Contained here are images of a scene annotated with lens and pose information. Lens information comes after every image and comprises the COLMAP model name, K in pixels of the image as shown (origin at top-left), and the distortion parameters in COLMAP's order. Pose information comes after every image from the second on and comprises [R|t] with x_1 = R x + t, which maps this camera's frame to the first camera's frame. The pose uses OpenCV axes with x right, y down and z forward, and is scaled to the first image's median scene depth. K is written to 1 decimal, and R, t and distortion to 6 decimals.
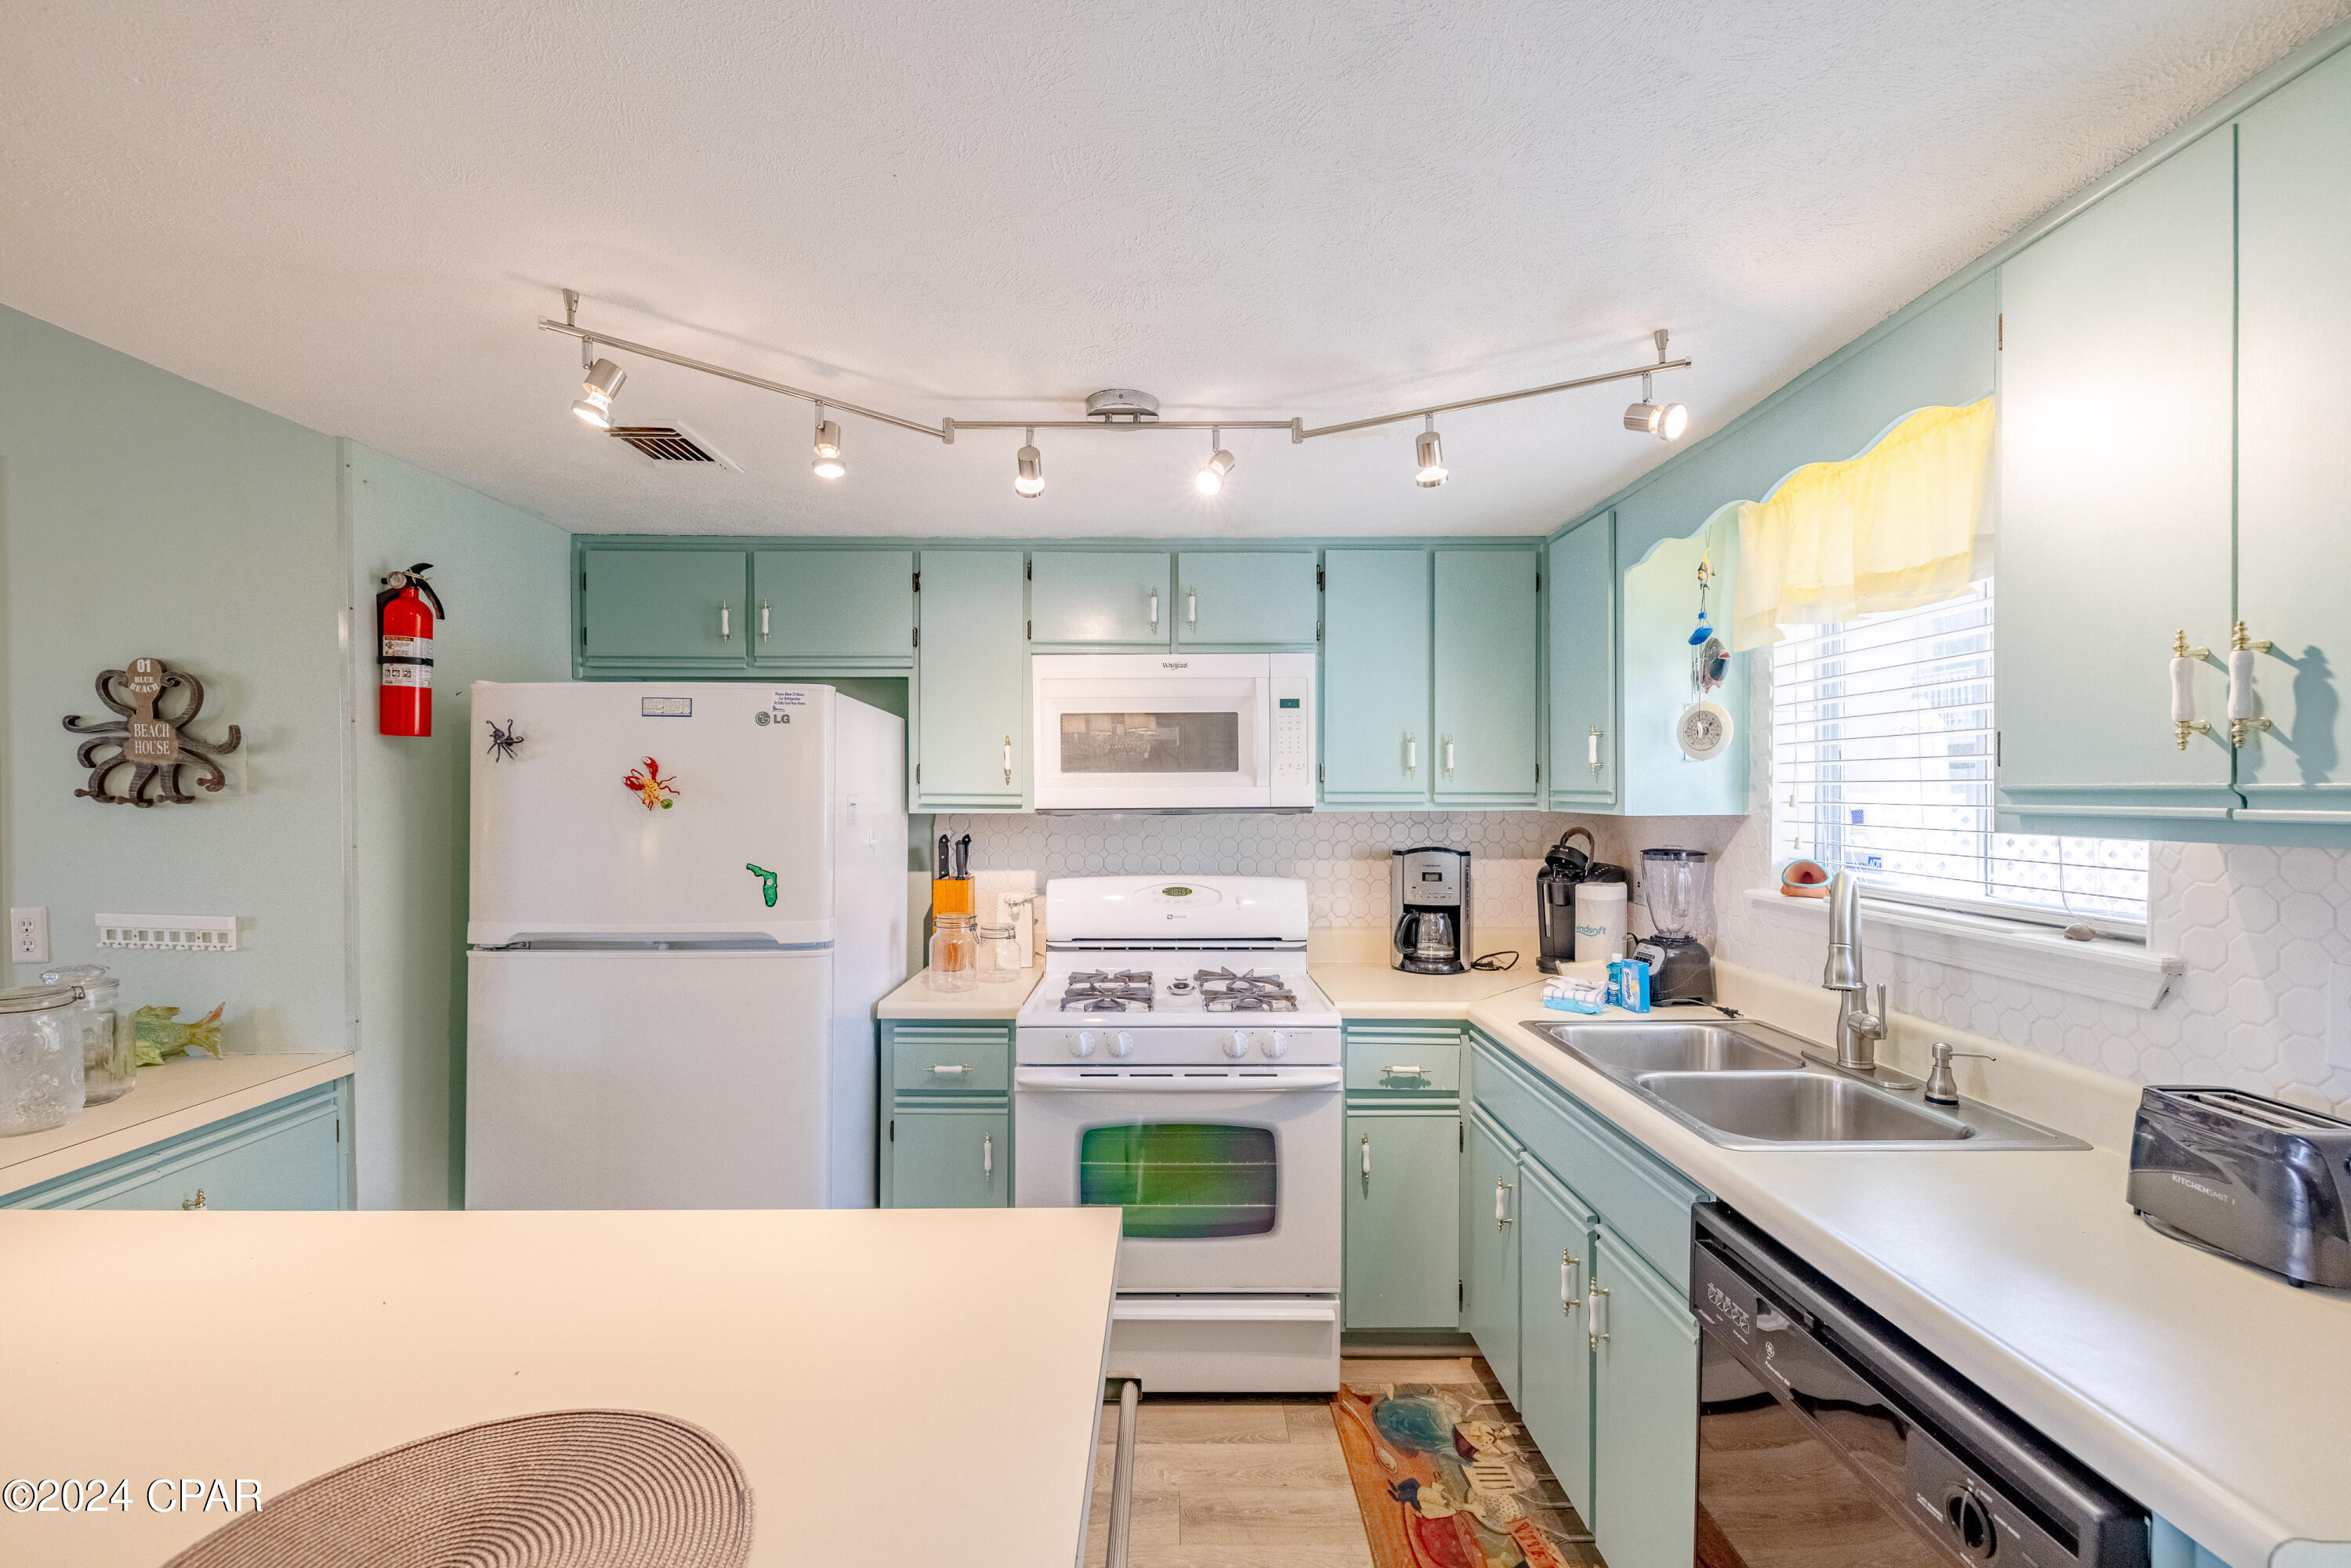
lens RADIAL K [[981.0, 0, 1186.5], [0, 981.0, 791.5], [0, 0, 1]] dist [0.001383, 0.000017]
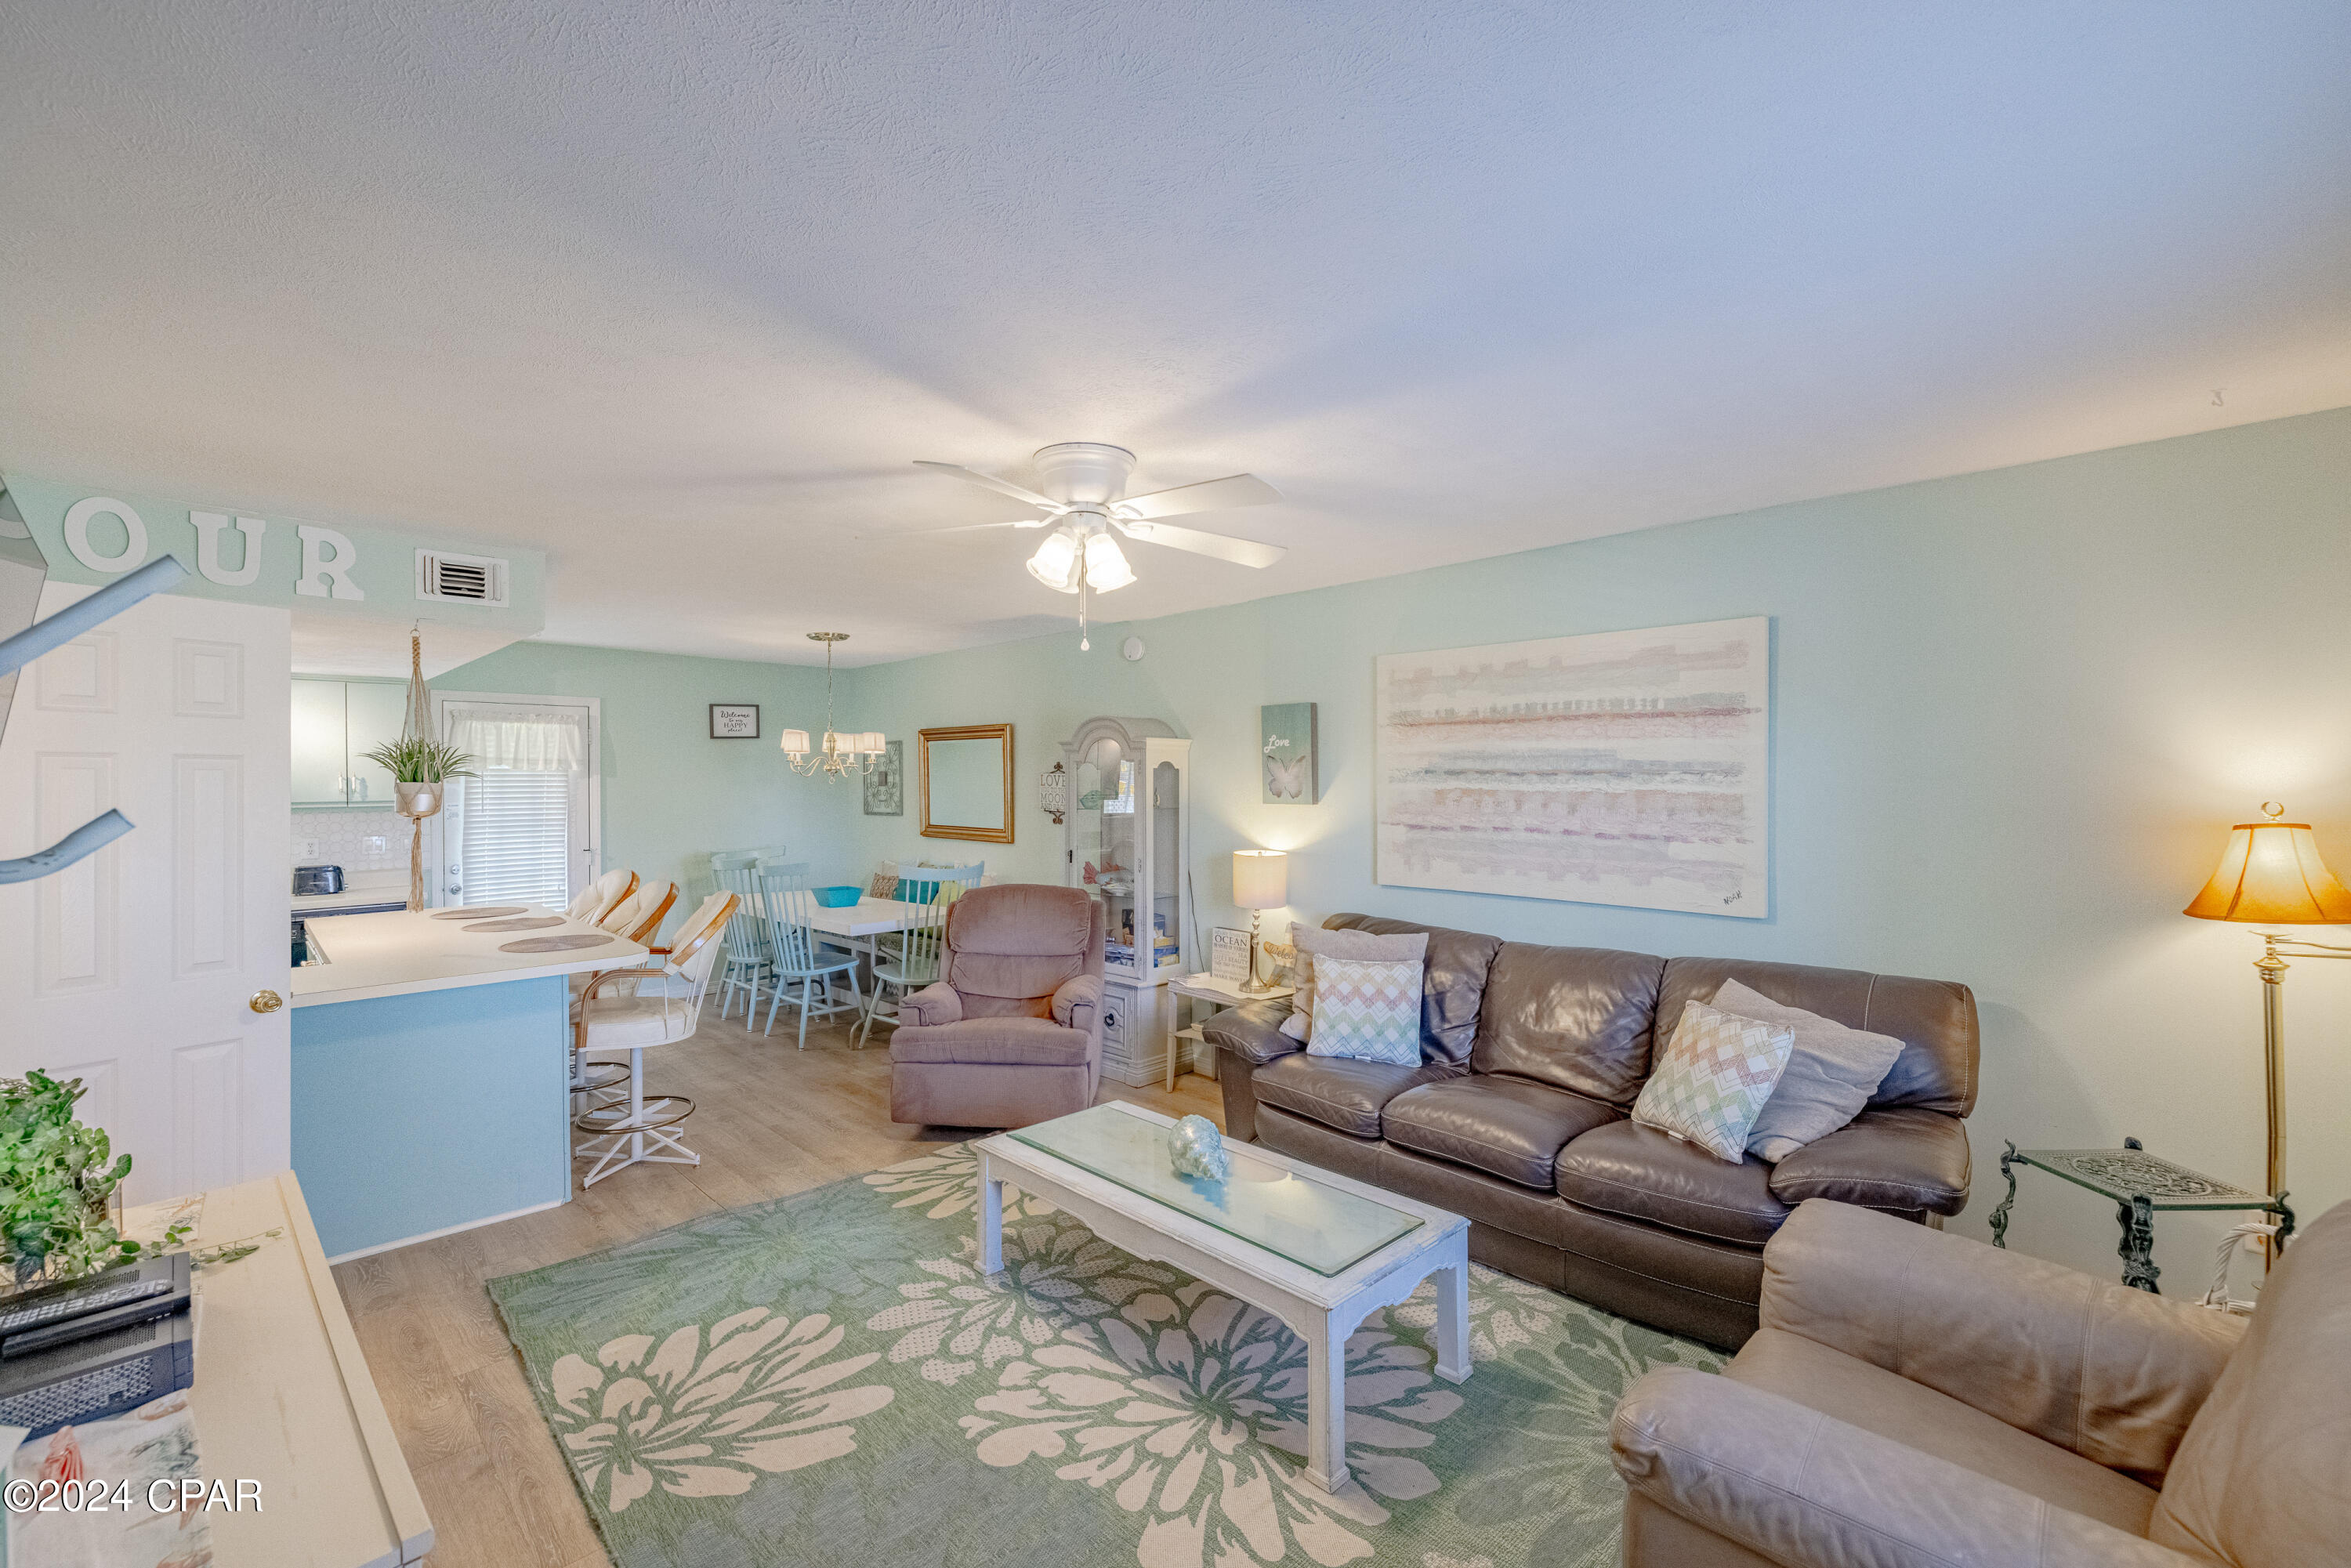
lens RADIAL K [[981.0, 0, 1166.7], [0, 981.0, 794.9], [0, 0, 1]] dist [0.001383, 0.000017]
pose [[-0.698091, -0.002885, 0.716003, -2.951381], [0.013857, 0.999750, 0.017539, -0.034274], [-0.715875, 0.022165, -0.697877, 0.737110]]
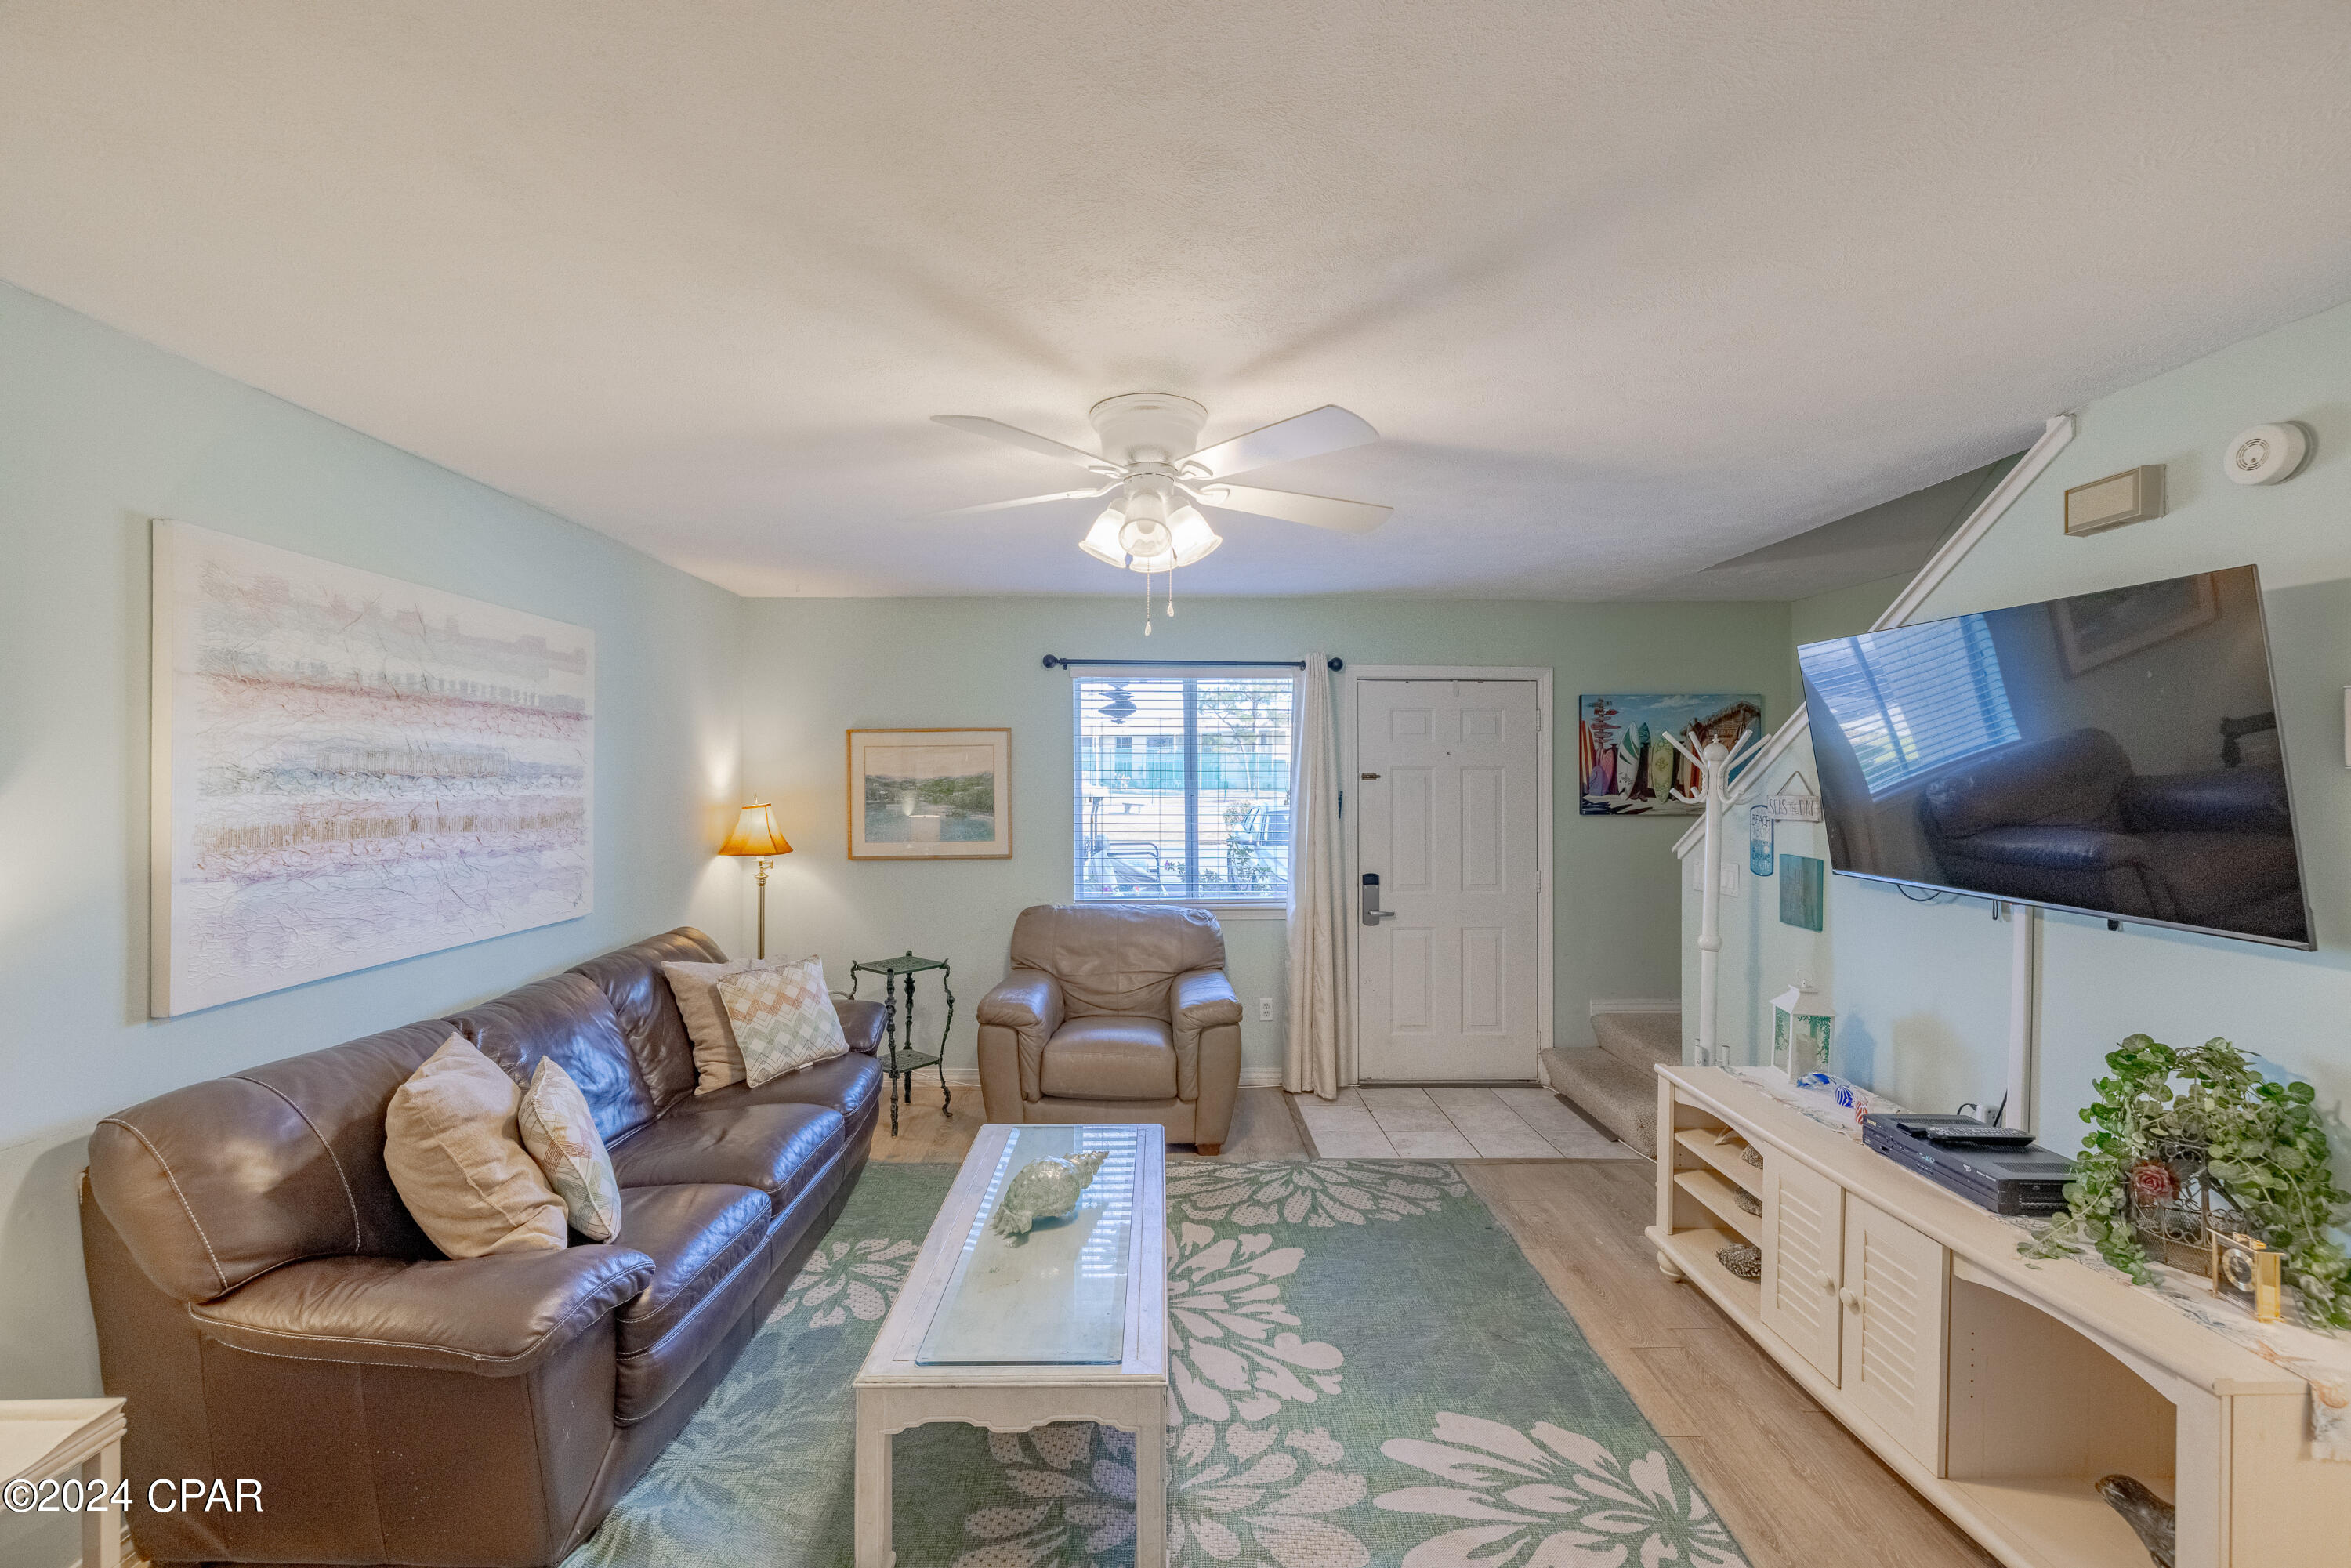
lens RADIAL K [[981.0, 0, 1145.5], [0, 981.0, 777.3], [0, 0, 1]] dist [0.001383, 0.000017]
pose [[-0.013764, 0.008669, -0.999868, -0.768227], [-0.009617, 0.999915, 0.008802, -0.052481], [0.999859, 0.009737, -0.013679, -0.098529]]
